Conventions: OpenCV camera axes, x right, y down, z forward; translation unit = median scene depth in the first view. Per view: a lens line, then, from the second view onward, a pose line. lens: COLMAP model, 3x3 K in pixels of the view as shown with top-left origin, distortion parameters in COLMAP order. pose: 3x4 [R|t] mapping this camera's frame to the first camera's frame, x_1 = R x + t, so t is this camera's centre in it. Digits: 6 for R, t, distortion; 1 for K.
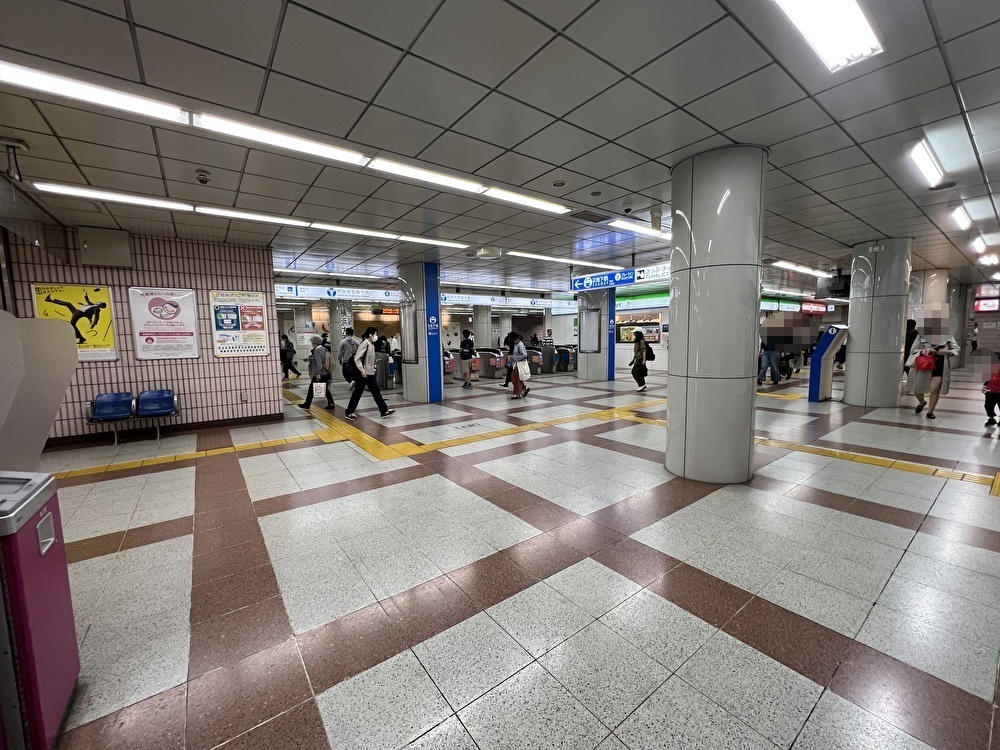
lens RADIAL K [[399.4, 0, 501.7], [0, 399.4, 376.7], [0, 0, 1]] dist [-0.001201, 0.000037]
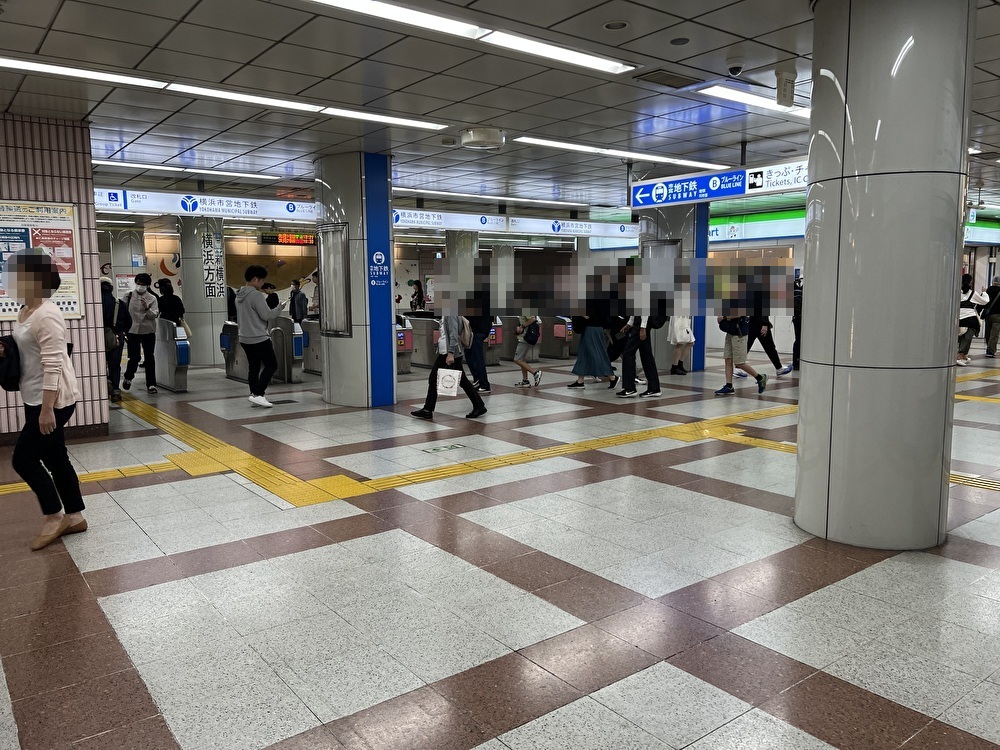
lens RADIAL K [[749.8, 0, 497.5], [0, 749.8, 368.8], [0, 0, 1]] dist [0.057009, -0.060476]
pose [[0.999911, 0.010458, 0.008336, -0.023531], [-0.010526, 0.999911, 0.008208, 0.001522], [-0.008249, -0.008295, 0.999932, -0.068798]]
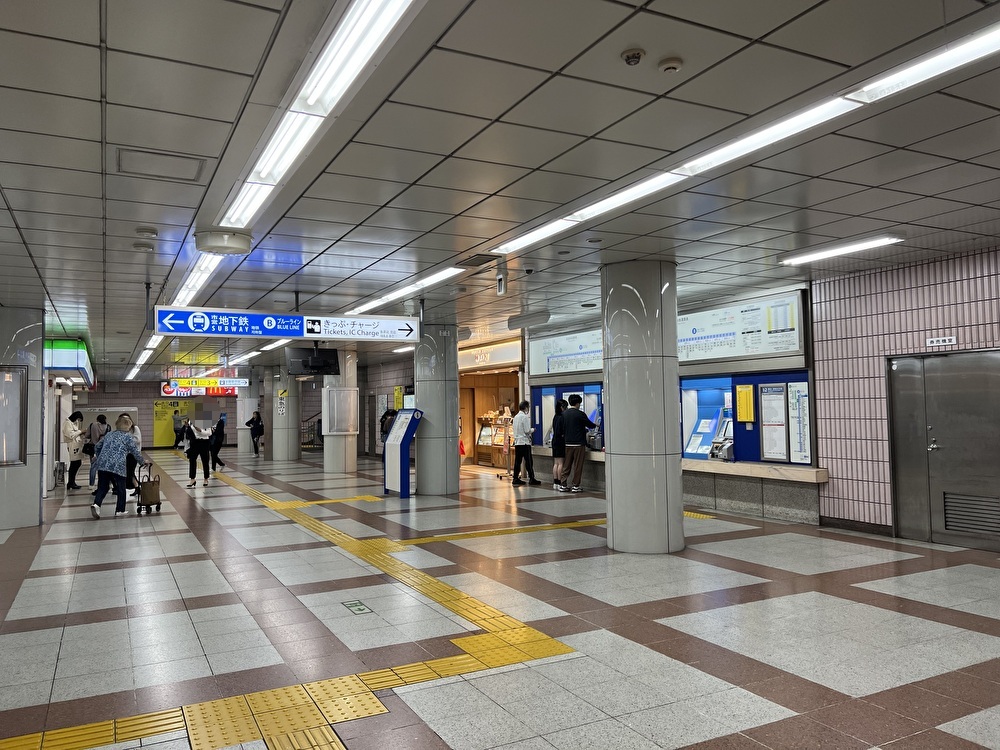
lens RADIAL K [[749.8, 0, 497.5], [0, 749.8, 368.8], [0, 0, 1]] dist [0.057009, -0.060476]
pose [[0.164650, 0.066502, 0.984108, -1.182942], [0.113930, 0.989764, -0.085946, -0.076653], [-0.979750, 0.126271, 0.155388, 0.800754]]
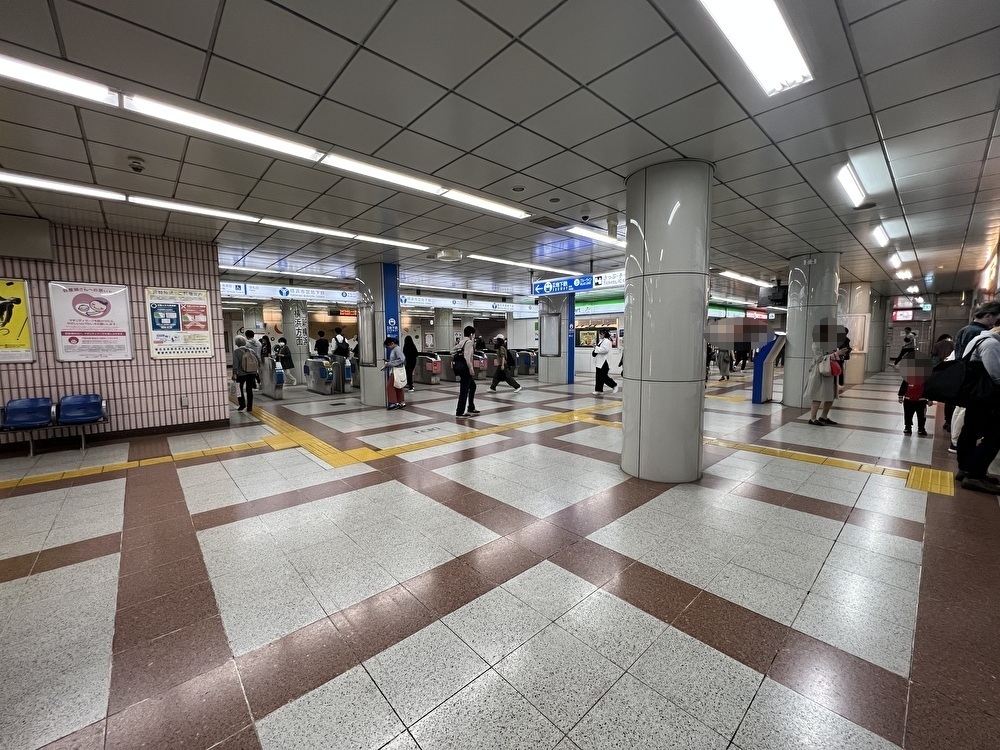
lens RADIAL K [[399.4, 0, 501.7], [0, 399.4, 376.7], [0, 0, 1]] dist [-0.001201, 0.000037]
pose [[0.995612, 0.000514, 0.093575, 0.006030], [0.000260, 0.999966, -0.008256, -0.000241], [-0.093576, 0.008244, 0.995578, 0.002948]]
